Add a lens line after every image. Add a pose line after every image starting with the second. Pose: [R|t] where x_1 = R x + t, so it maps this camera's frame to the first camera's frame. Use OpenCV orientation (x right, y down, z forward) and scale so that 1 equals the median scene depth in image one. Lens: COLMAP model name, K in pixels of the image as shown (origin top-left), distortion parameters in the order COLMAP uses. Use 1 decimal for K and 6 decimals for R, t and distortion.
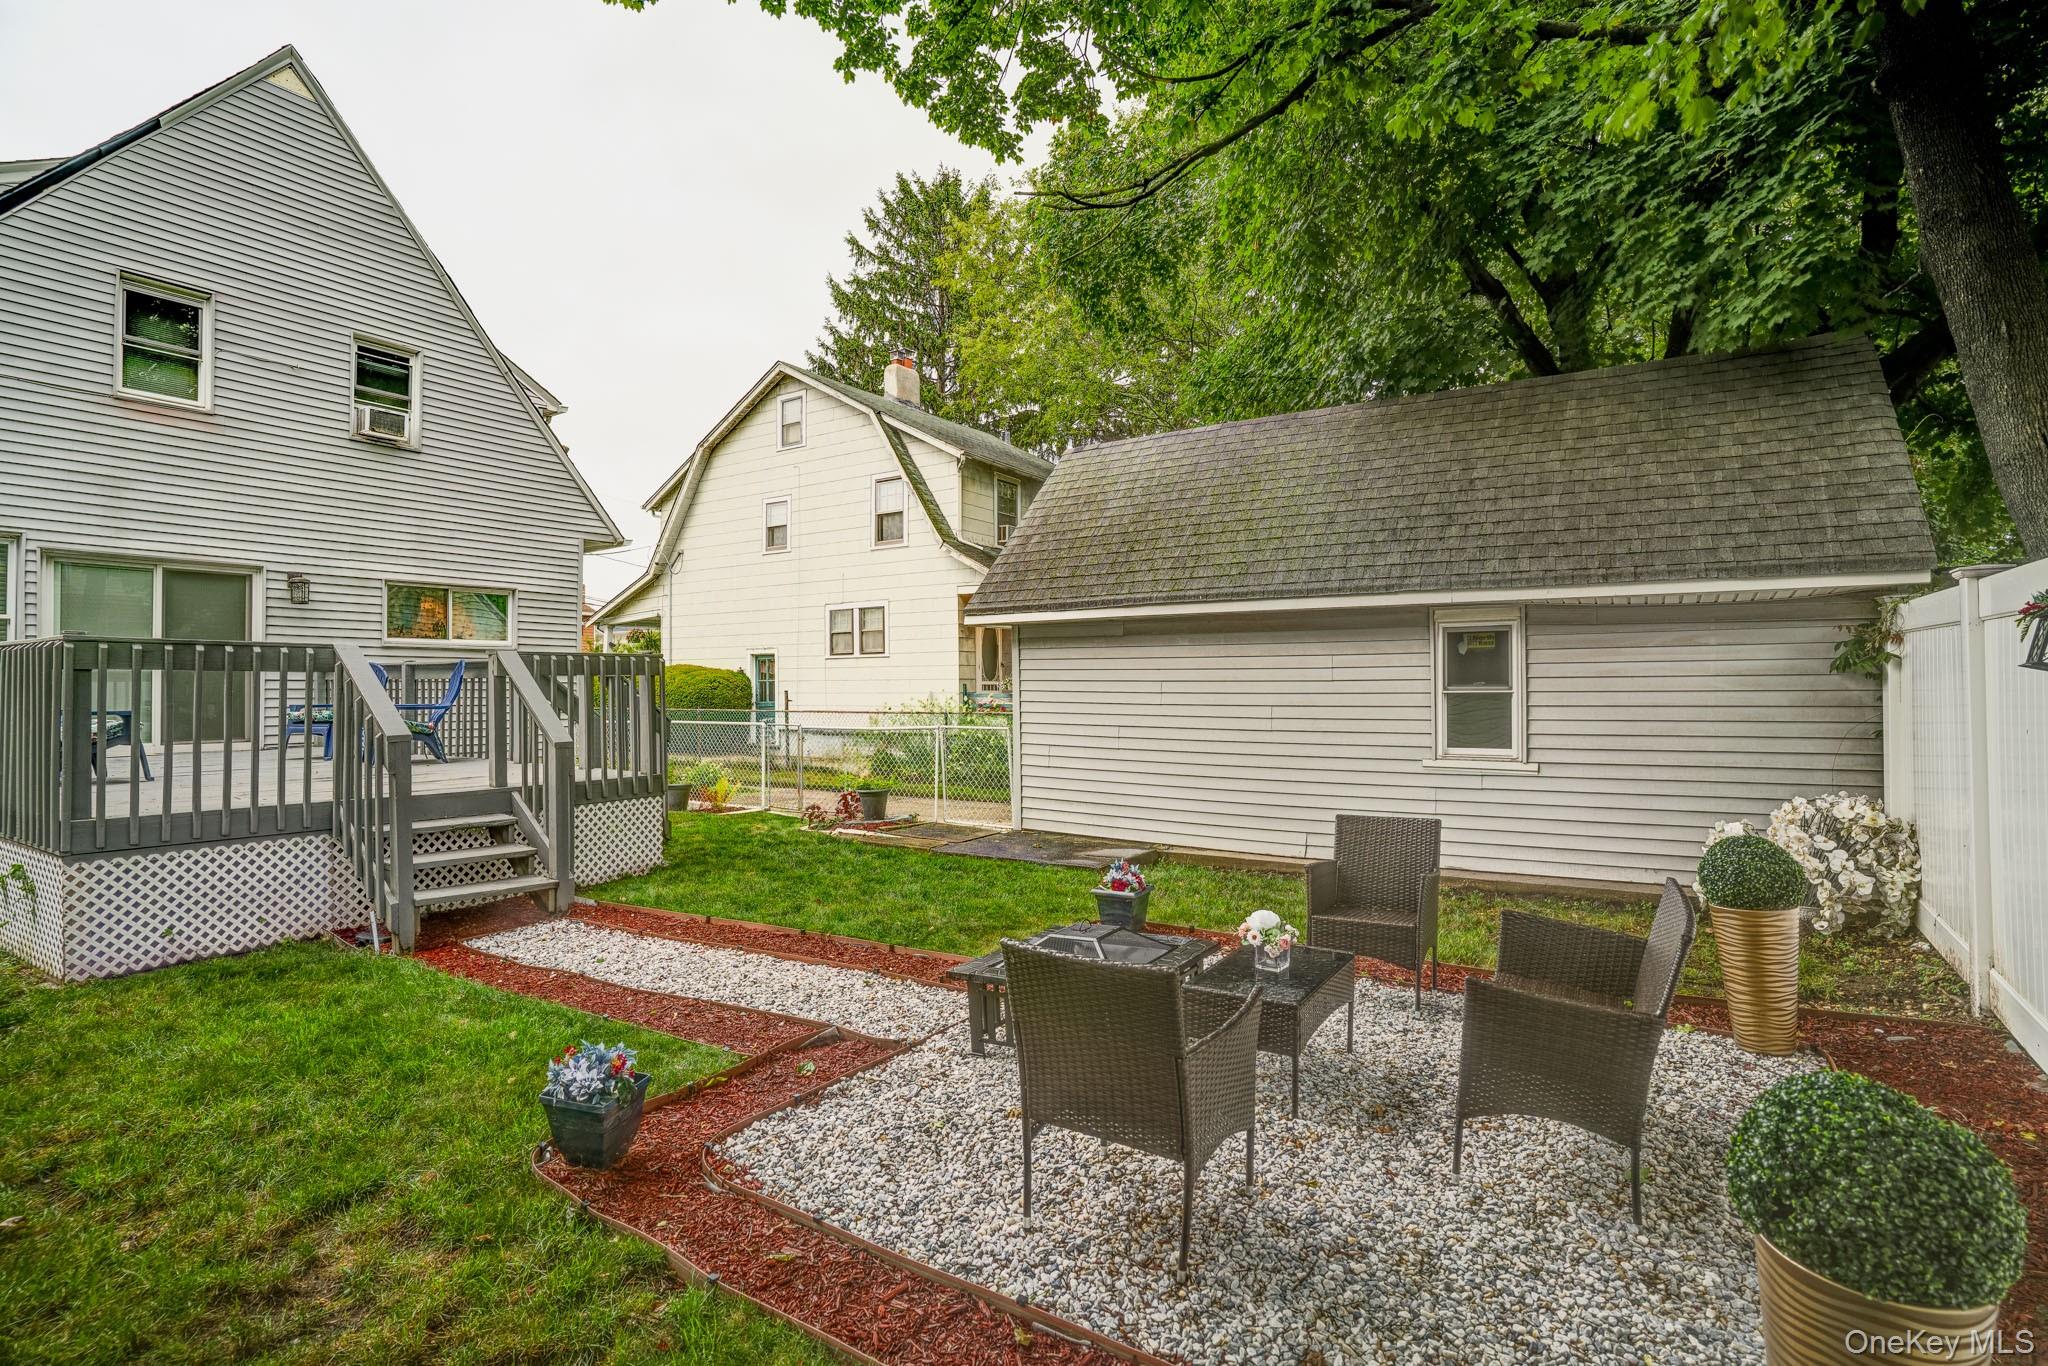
lens RADIAL K [[1014.6, 0, 1024.0], [0, 1014.6, 683.0], [0, 0, 1]] dist [-0.060545, 0.025907]
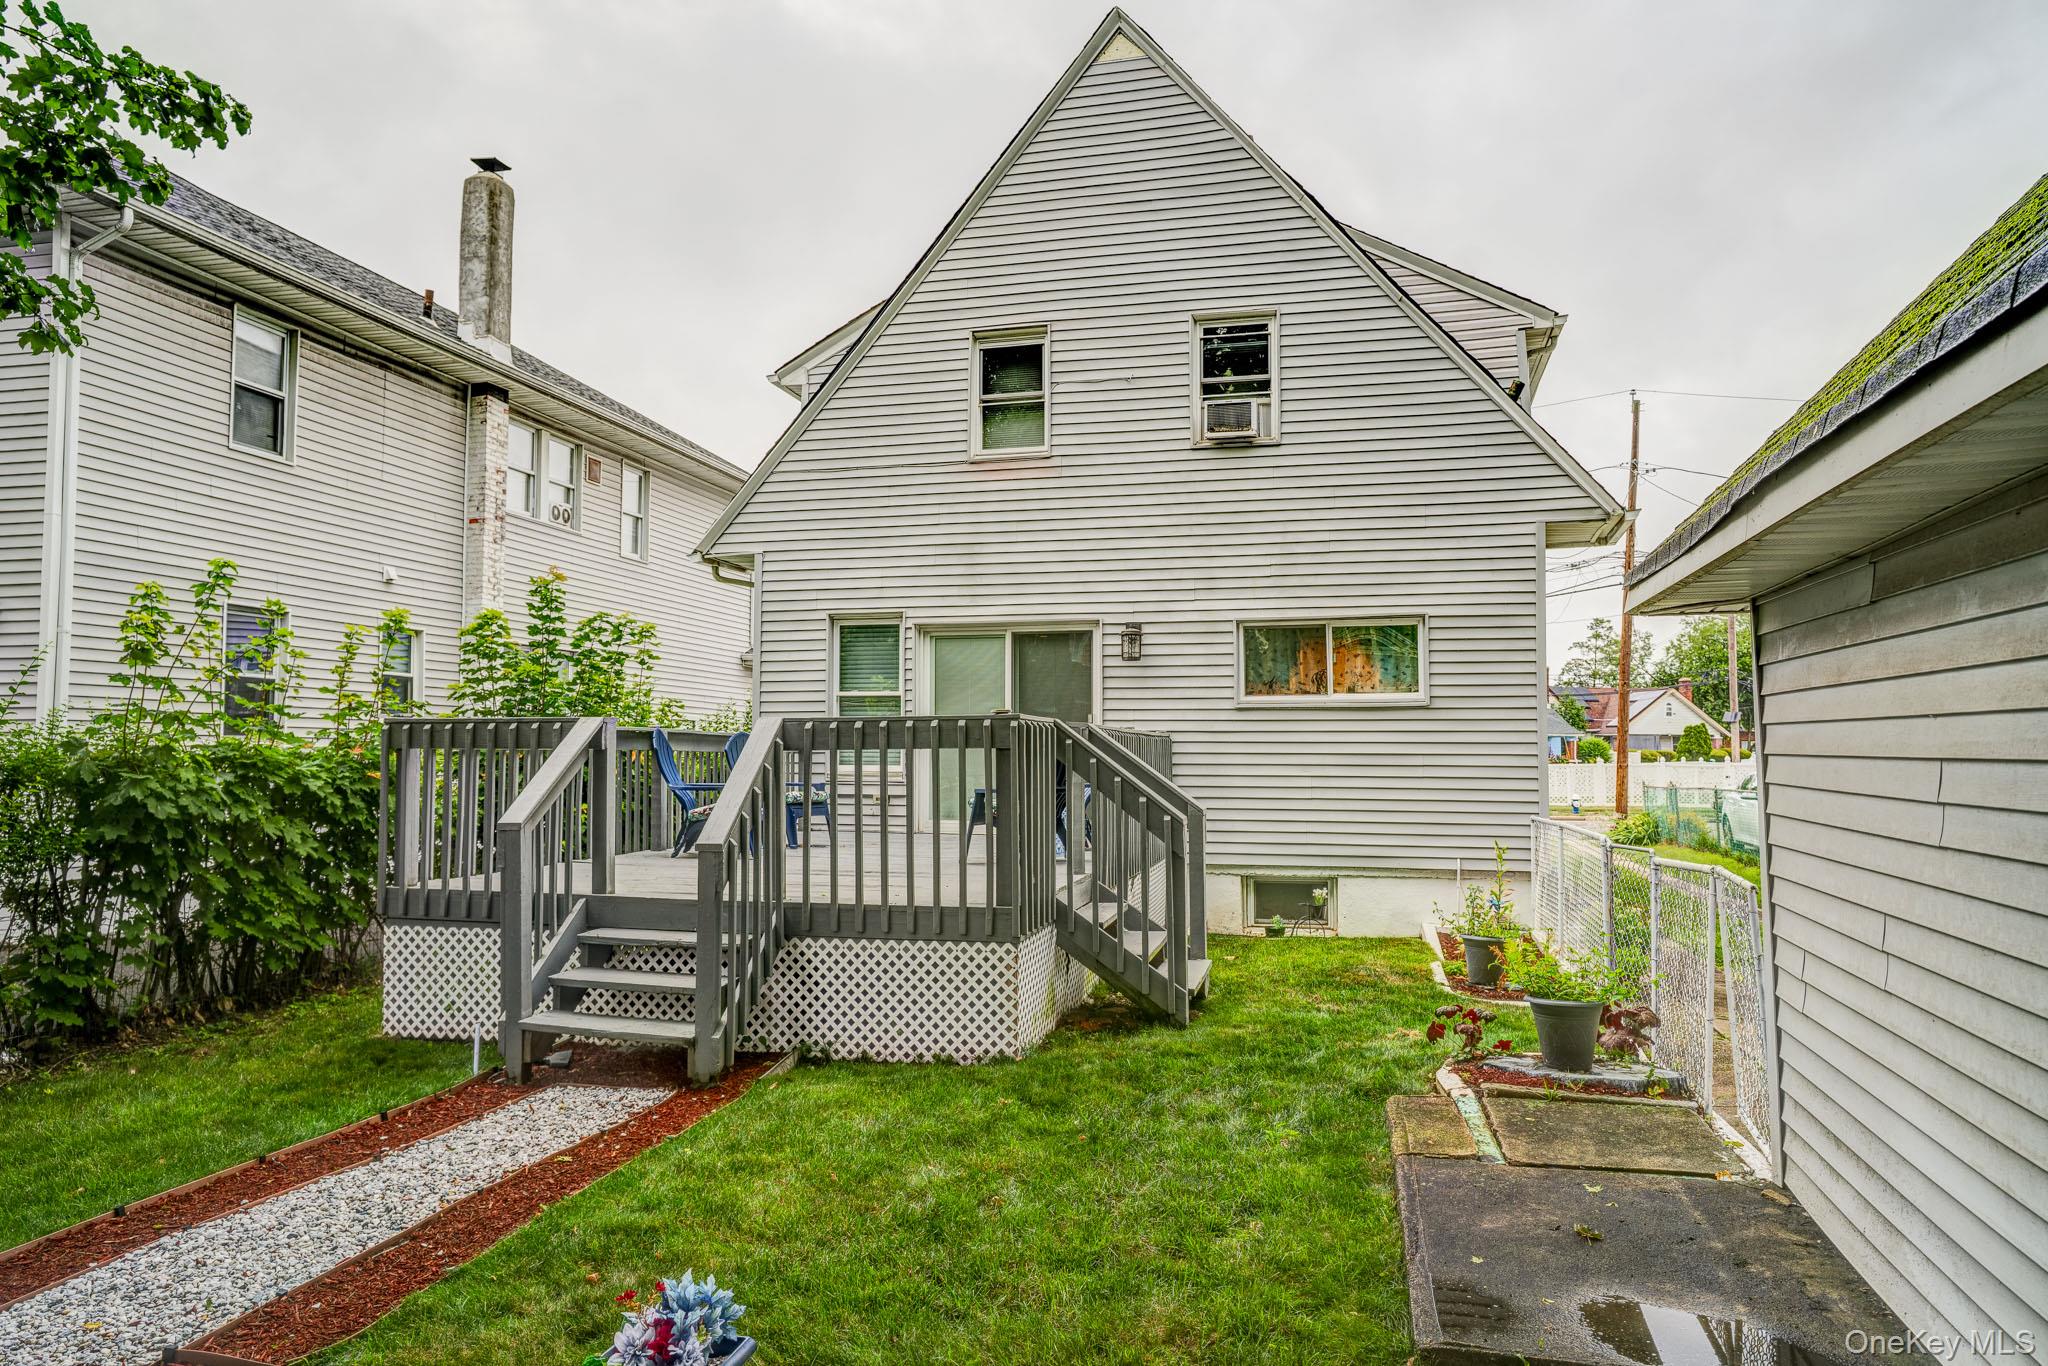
lens RADIAL K [[1370.2, 0, 1024.0], [0, 1370.2, 683.0], [0, 0, 1]] dist [-0.002095, -0.000780]
pose [[0.312399, -0.051700, -0.948543, 0.352873], [0.002172, 0.998554, -0.053711, 0.000358], [0.949949, 0.014719, 0.312059, 0.603561]]
